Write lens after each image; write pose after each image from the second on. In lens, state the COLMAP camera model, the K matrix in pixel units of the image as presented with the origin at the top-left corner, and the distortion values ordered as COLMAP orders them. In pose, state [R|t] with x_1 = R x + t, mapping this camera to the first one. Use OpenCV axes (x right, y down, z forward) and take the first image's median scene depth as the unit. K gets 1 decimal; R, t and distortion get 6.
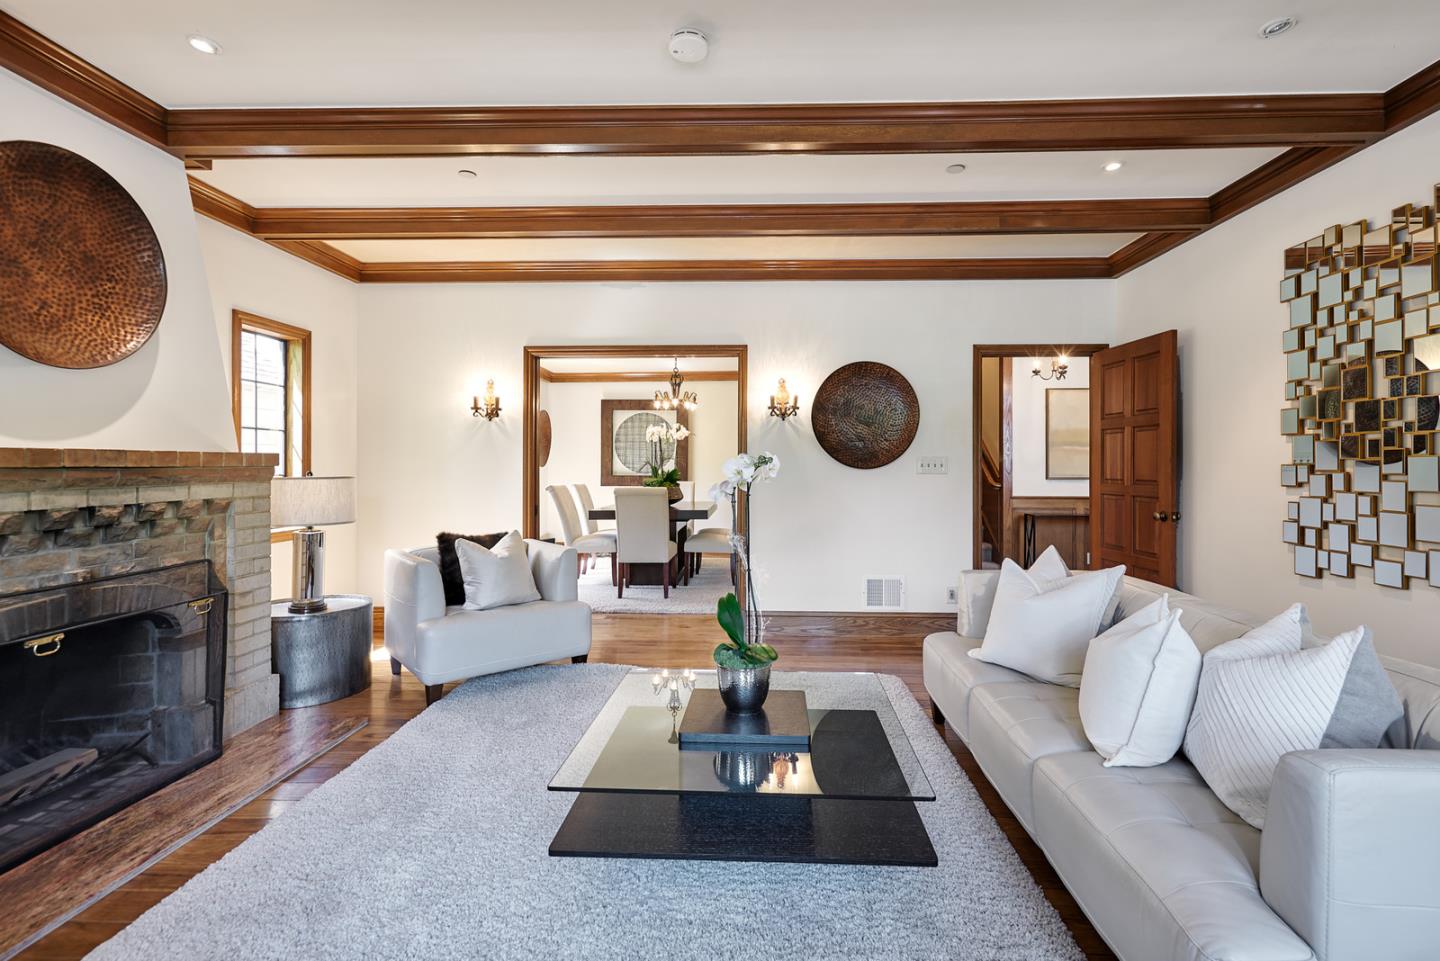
lens RADIAL K [[661.7, 0, 730.3], [0, 661.7, 467.6], [0, 0, 1]] dist [-0.002261, 0.000928]
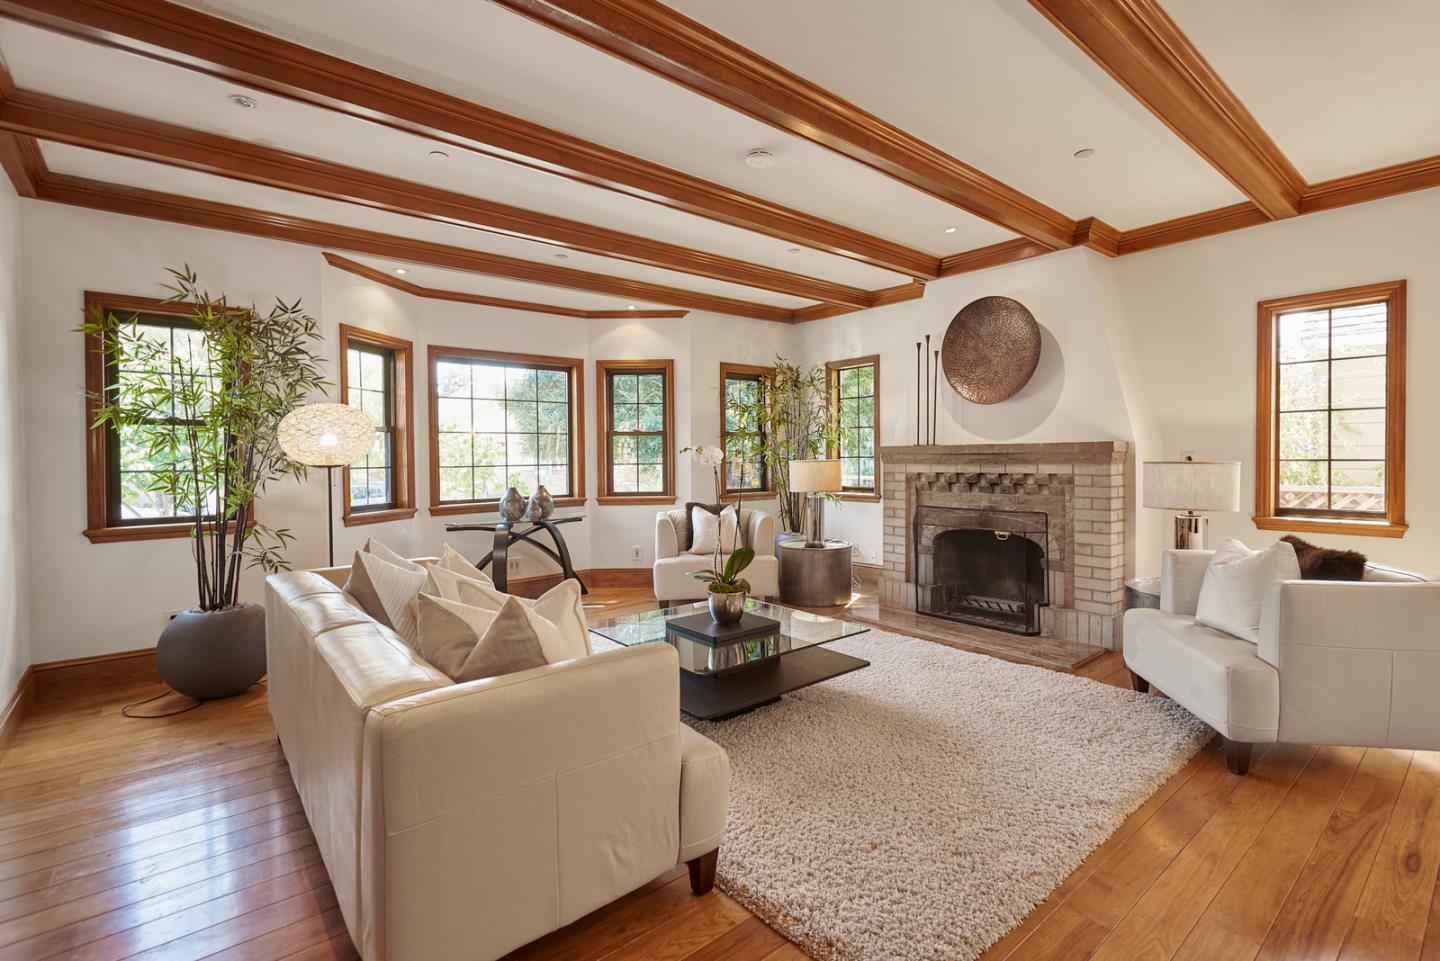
lens RADIAL K [[661.7, 0, 733.7], [0, 661.7, 469.0], [0, 0, 1]] dist [-0.002261, 0.000928]
pose [[-0.743074, 0.021647, -0.668859, 0.703153], [0.006219, 0.999657, 0.025443, -0.006221], [0.669180, 0.014746, -0.742954, 1.486813]]
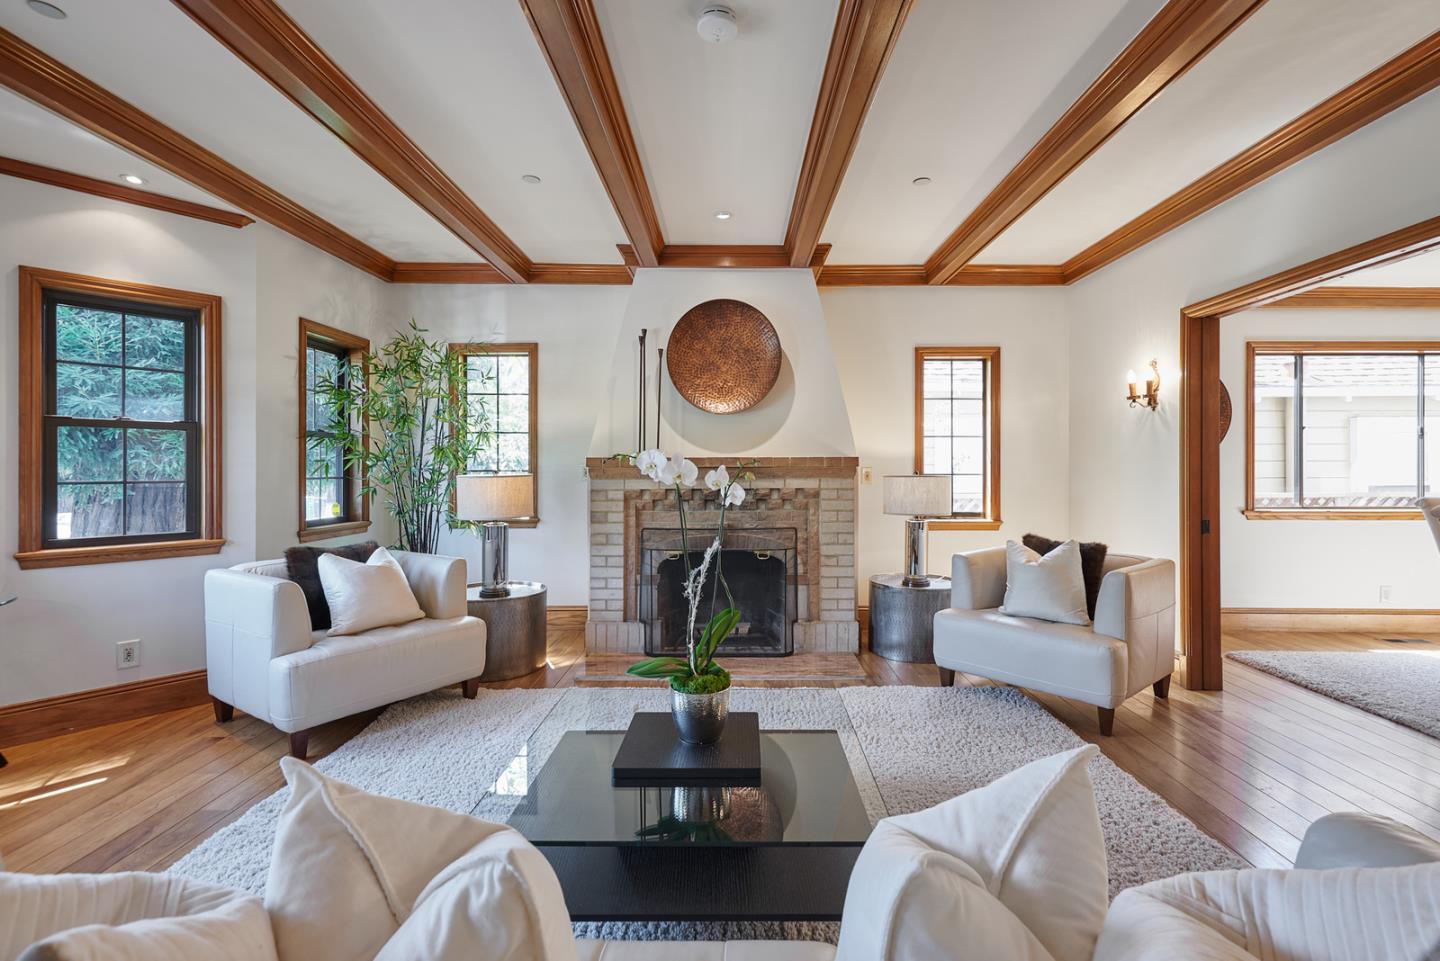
lens RADIAL K [[661.7, 0, 729.5], [0, 661.7, 470.3], [0, 0, 1]] dist [-0.002261, 0.000928]
pose [[0.038116, 0.005485, -0.999258, 0.659412], [-0.004555, 0.999976, 0.005315, -0.001219], [0.999263, 0.004349, 0.038140, 0.707055]]
